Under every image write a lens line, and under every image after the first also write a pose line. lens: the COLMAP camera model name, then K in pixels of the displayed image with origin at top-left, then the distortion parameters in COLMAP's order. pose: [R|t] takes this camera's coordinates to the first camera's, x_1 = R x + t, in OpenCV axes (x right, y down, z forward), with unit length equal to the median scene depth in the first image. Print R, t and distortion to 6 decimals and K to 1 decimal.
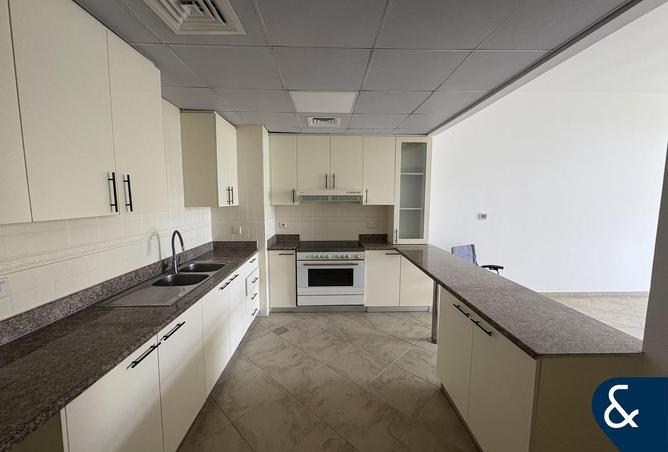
lens RADIAL K [[267.5, 0, 334.1], [0, 267.5, 224.9], [0, 0, 1]] dist [0.001403, 0.000042]
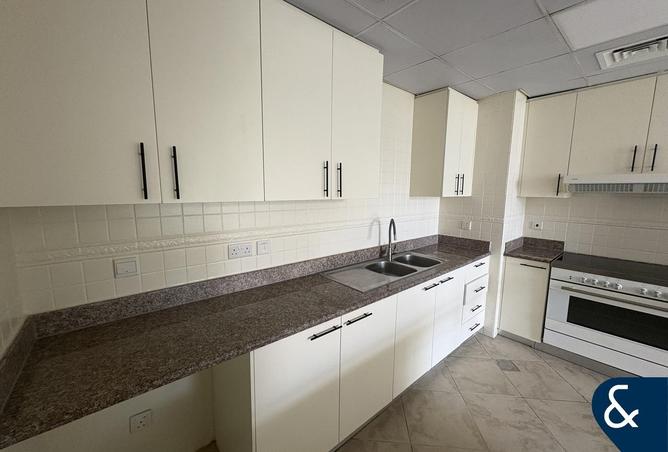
lens RADIAL K [[267.5, 0, 334.1], [0, 267.5, 224.9], [0, 0, 1]] dist [0.001403, 0.000042]
pose [[0.622840, 0.106838, -0.775020, 0.049519], [-0.084862, 0.994013, 0.068827, -0.006854], [0.777733, 0.022901, 0.628178, 0.195634]]
